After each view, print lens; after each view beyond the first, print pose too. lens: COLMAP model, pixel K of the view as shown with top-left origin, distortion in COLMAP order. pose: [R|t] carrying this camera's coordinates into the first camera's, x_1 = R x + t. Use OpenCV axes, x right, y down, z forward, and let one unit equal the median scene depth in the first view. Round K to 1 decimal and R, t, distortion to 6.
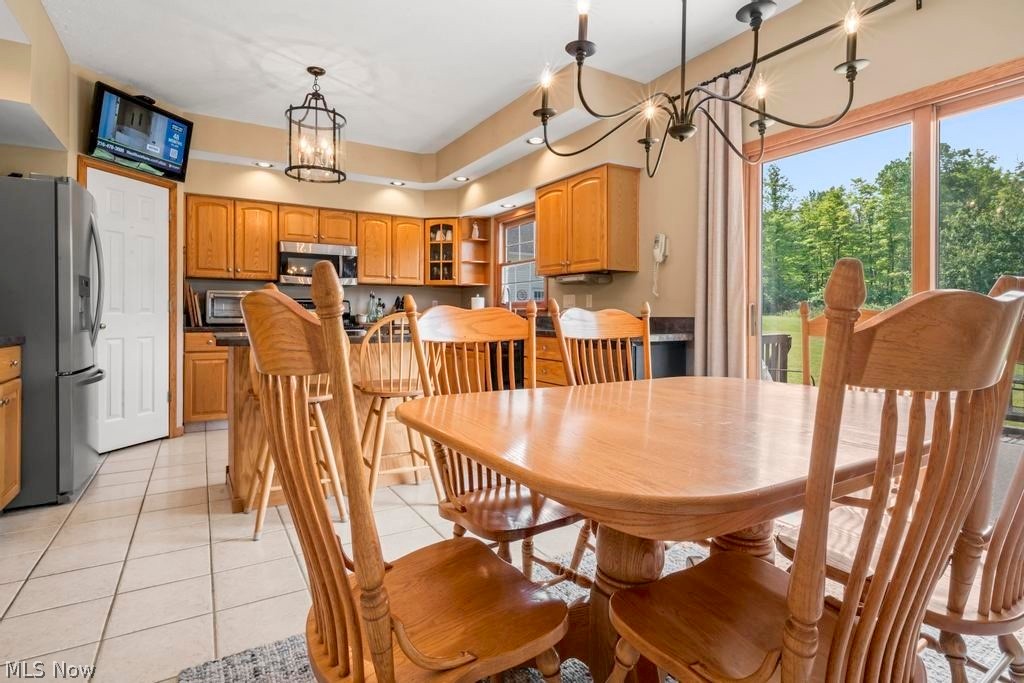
lens RADIAL K [[520.5, 0, 515.9], [0, 520.5, 316.0], [0, 0, 1]] dist [0.001387, -0.002359]
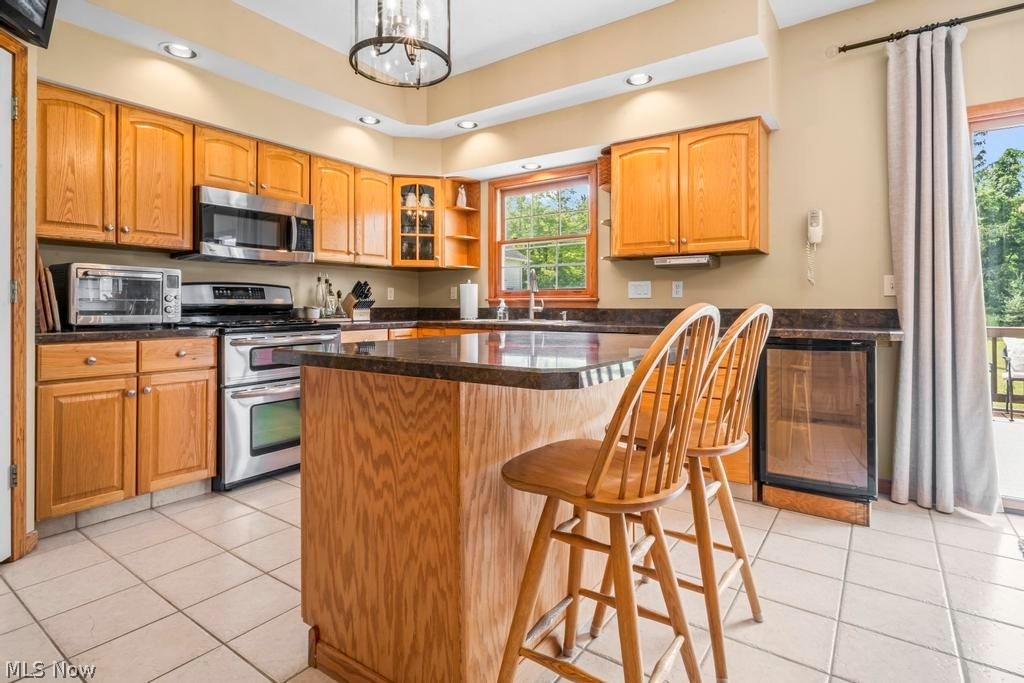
lens RADIAL K [[520.5, 0, 508.4], [0, 520.5, 302.5], [0, 0, 1]] dist [0.001387, -0.002359]
pose [[0.918809, -0.000853, 0.394701, -0.346506], [0.003670, 0.999973, -0.006381, -0.003301], [-0.394685, 0.007311, 0.918787, 0.293509]]
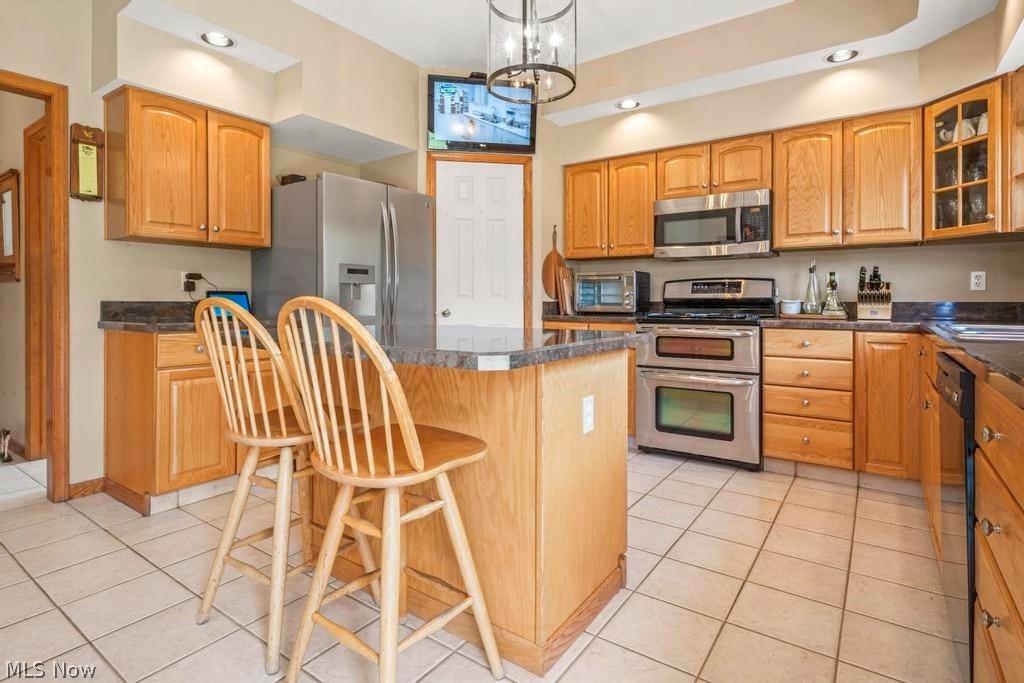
lens RADIAL K [[520.5, 0, 499.8], [0, 520.5, 301.8], [0, 0, 1]] dist [0.001387, -0.002359]
pose [[0.396778, -0.000073, -0.917915, 0.128971], [-0.000743, 1.000000, -0.000401, -0.001039], [0.917914, 0.000841, 0.396778, 0.482427]]
